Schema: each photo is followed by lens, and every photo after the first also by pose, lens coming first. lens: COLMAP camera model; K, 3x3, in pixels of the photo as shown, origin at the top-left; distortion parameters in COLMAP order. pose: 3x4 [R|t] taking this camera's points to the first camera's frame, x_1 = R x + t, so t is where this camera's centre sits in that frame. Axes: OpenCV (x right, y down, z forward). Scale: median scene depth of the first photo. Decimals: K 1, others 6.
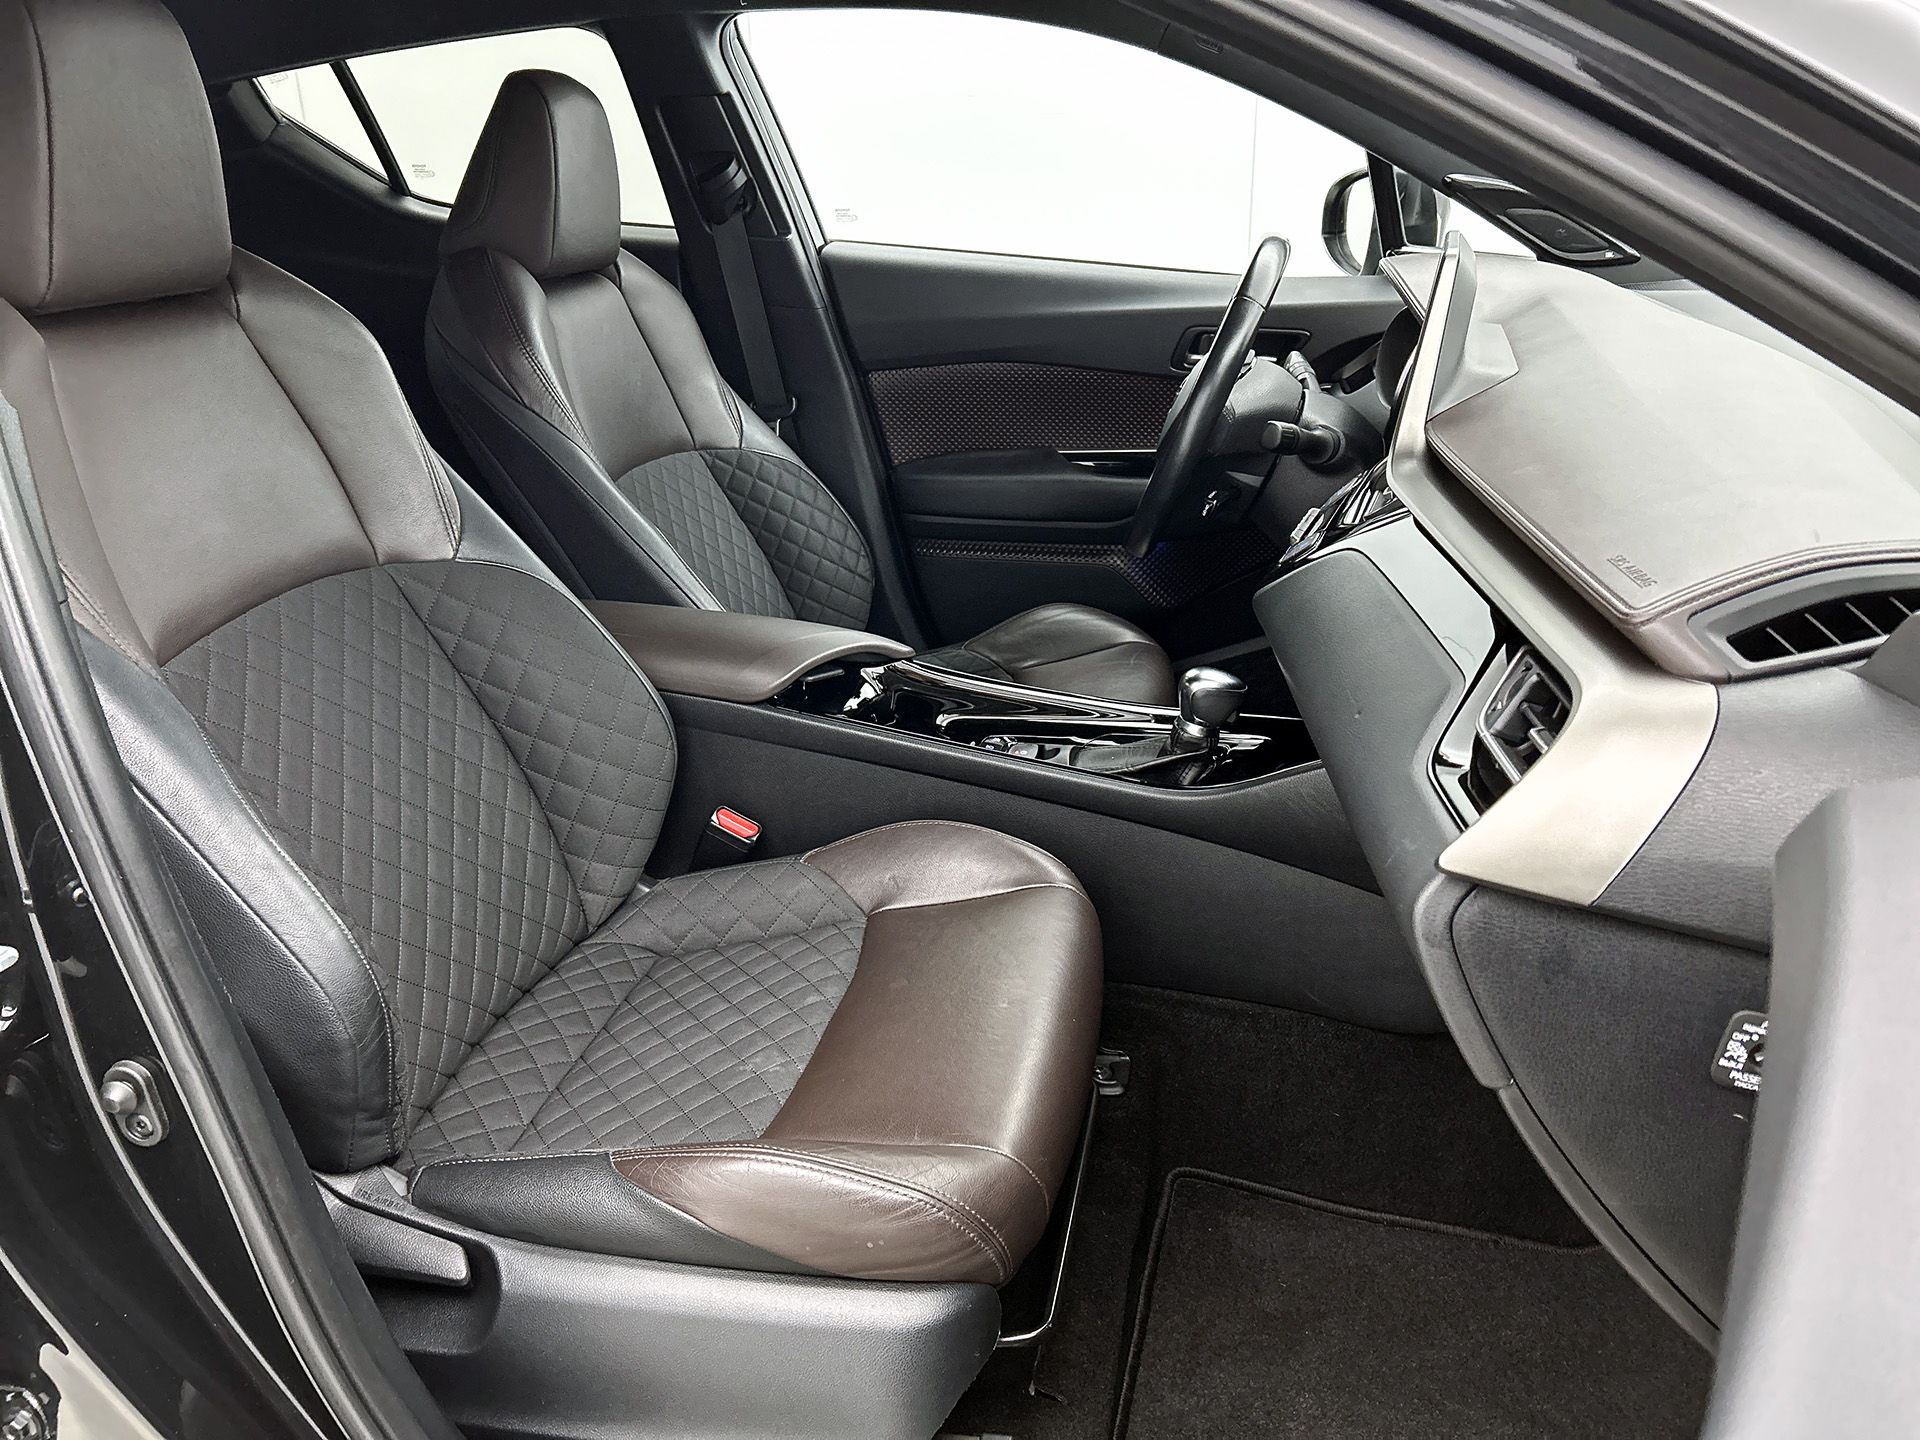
lens RADIAL K [[1436.2, 0, 945.5], [0, 1436.2, 724.2], [0, 0, 1]] dist [0.038972, -0.045099]
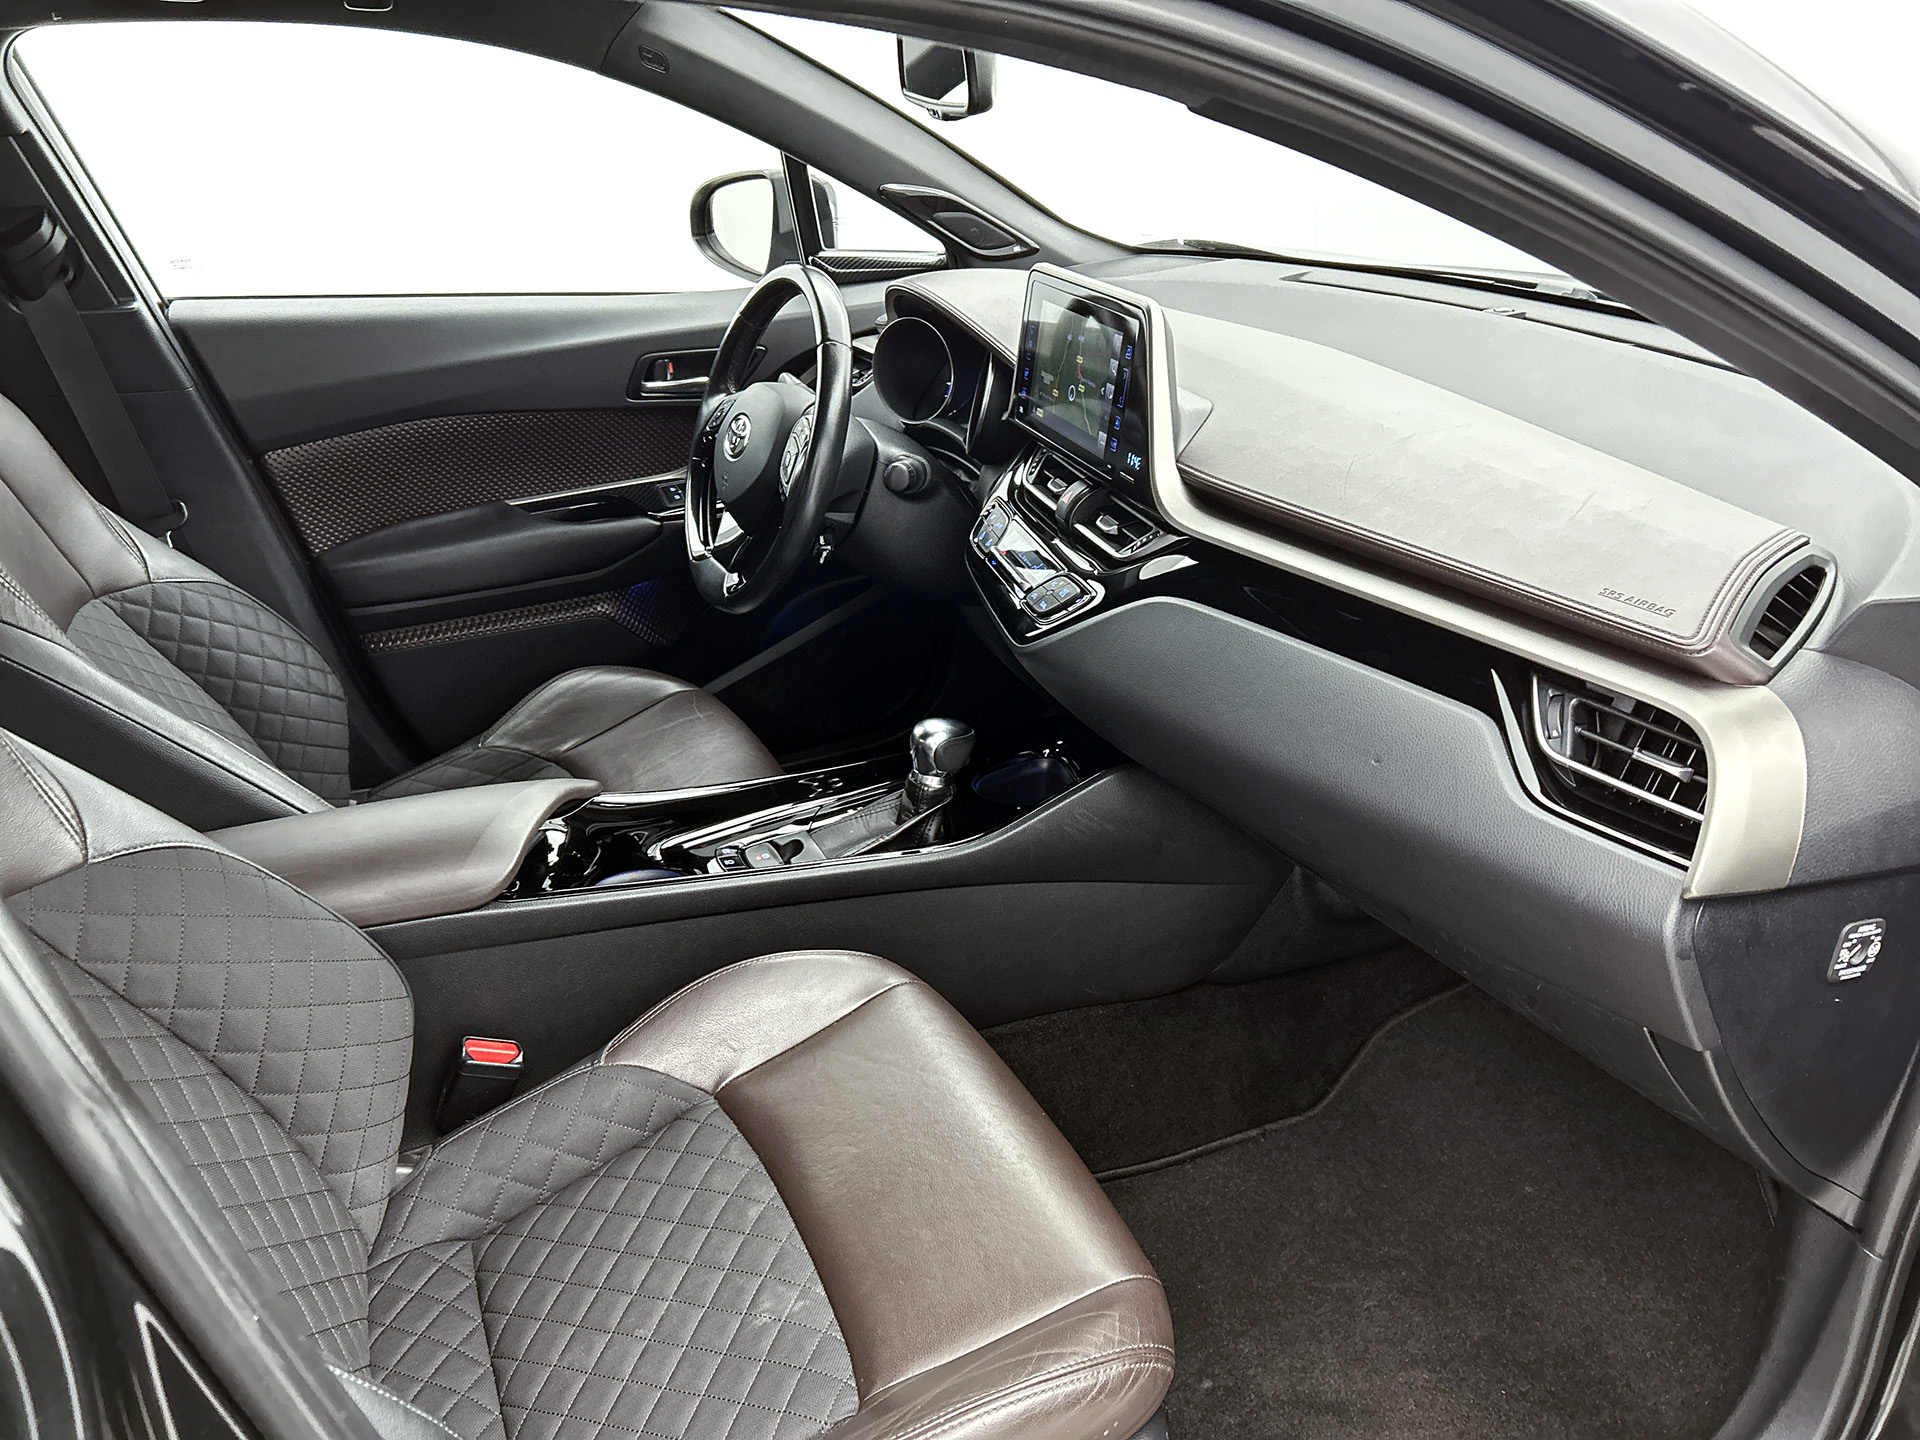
lens RADIAL K [[1436.2, 0, 958.8], [0, 1436.2, 720.7], [0, 0, 1]] dist [0.038972, -0.045099]
pose [[0.798658, -0.266554, 0.539531, -0.242712], [0.243343, 0.963031, 0.115567, -0.106117], [-0.550390, 0.038993, 0.833997, 0.112304]]
